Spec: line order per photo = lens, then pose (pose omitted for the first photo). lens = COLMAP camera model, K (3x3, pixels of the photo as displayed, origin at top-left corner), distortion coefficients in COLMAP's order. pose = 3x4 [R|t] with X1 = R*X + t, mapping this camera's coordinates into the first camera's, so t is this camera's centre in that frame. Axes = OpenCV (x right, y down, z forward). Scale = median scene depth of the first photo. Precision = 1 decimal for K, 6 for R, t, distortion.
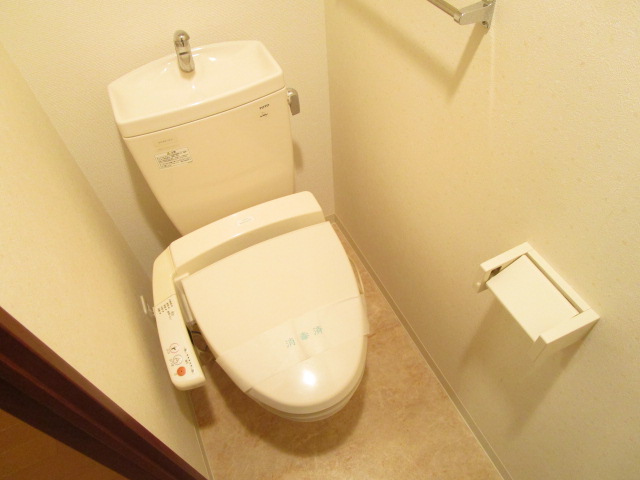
lens RADIAL K [[460.5, 0, 320.0], [0, 460.5, 240.0], [0, 0, 1]] dist [-0.006448, -0.005765]
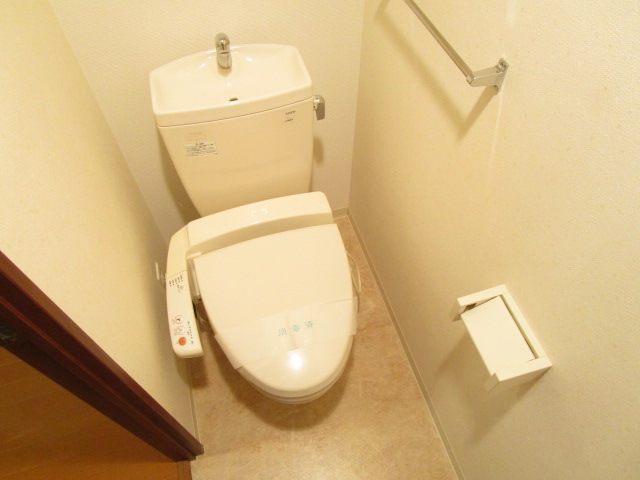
lens RADIAL K [[460.5, 0, 320.0], [0, 460.5, 240.0], [0, 0, 1]] dist [-0.006448, -0.005765]
pose [[0.987693, 0.152871, -0.033074, 0.024630], [-0.150303, 0.986180, 0.069705, -0.076640], [0.043273, -0.063876, 0.997019, -0.074047]]
